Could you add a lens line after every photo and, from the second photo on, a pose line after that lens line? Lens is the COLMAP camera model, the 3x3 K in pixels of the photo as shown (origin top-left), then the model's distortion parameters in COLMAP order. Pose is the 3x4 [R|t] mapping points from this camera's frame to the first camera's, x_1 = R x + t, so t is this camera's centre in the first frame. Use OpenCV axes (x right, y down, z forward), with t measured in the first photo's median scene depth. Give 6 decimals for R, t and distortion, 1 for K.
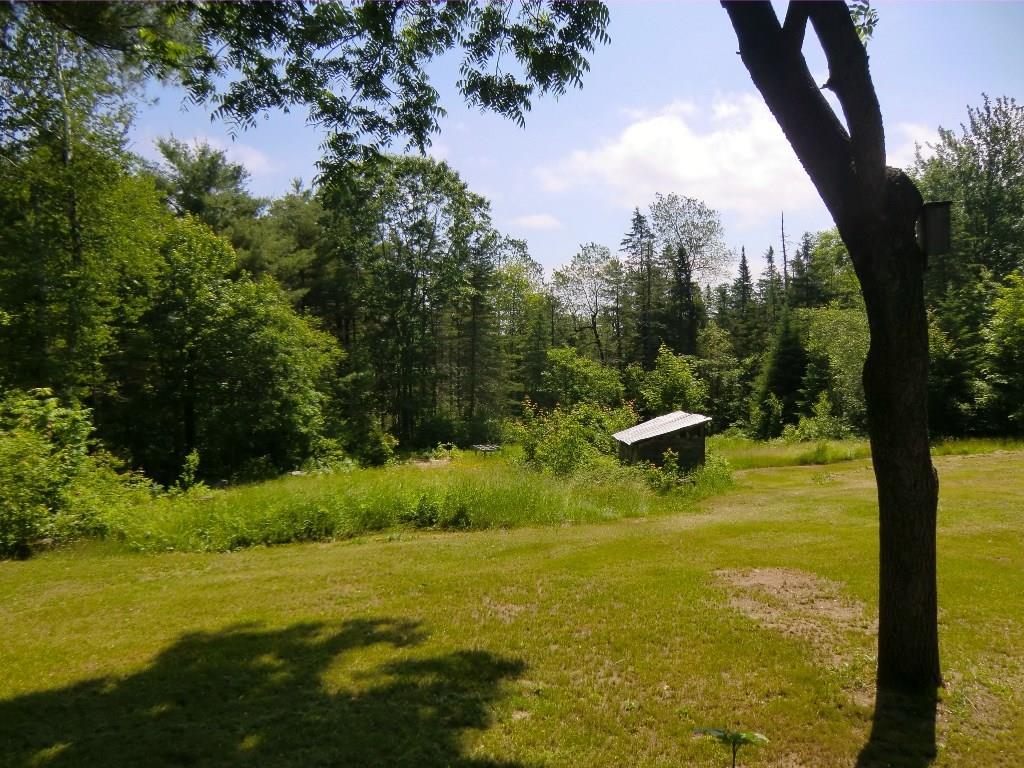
lens RADIAL K [[735.3, 0, 515.0], [0, 735.3, 402.3], [0, 0, 1]] dist [-0.097180, 0.097738]
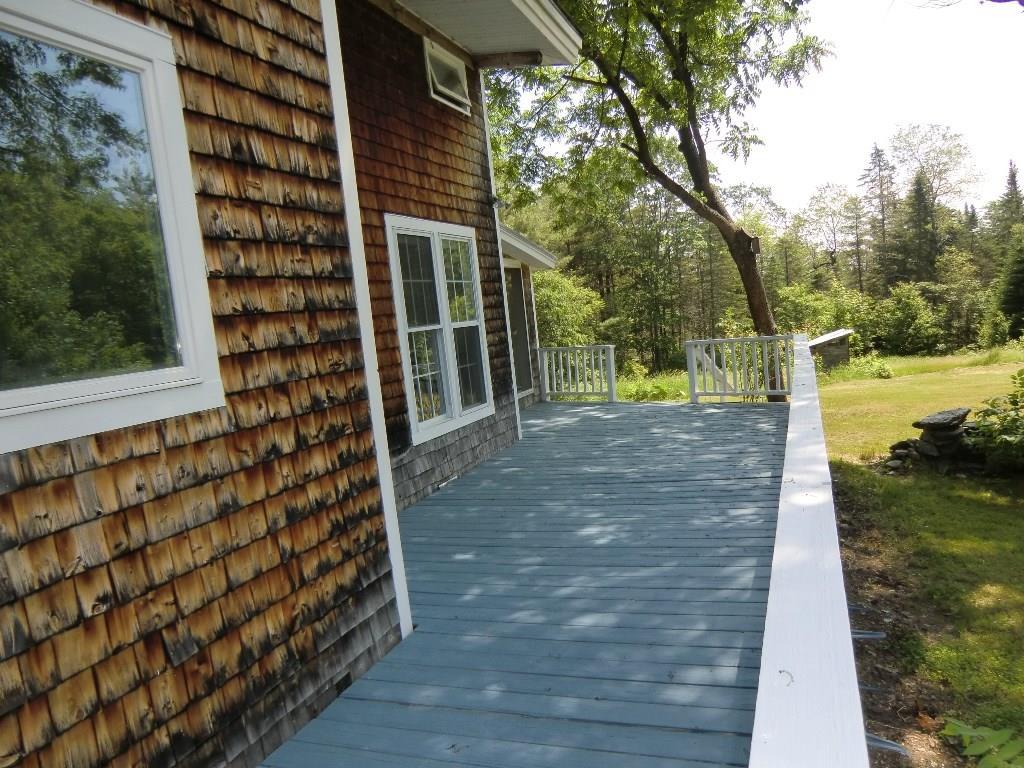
lens RADIAL K [[735.3, 0, 515.0], [0, 735.3, 402.3], [0, 0, 1]] dist [-0.097180, 0.097738]
pose [[0.928734, -0.029046, -0.369606, 0.073952], [0.054792, 0.996732, 0.059348, 0.016119], [0.366675, -0.075370, 0.927291, -0.203771]]
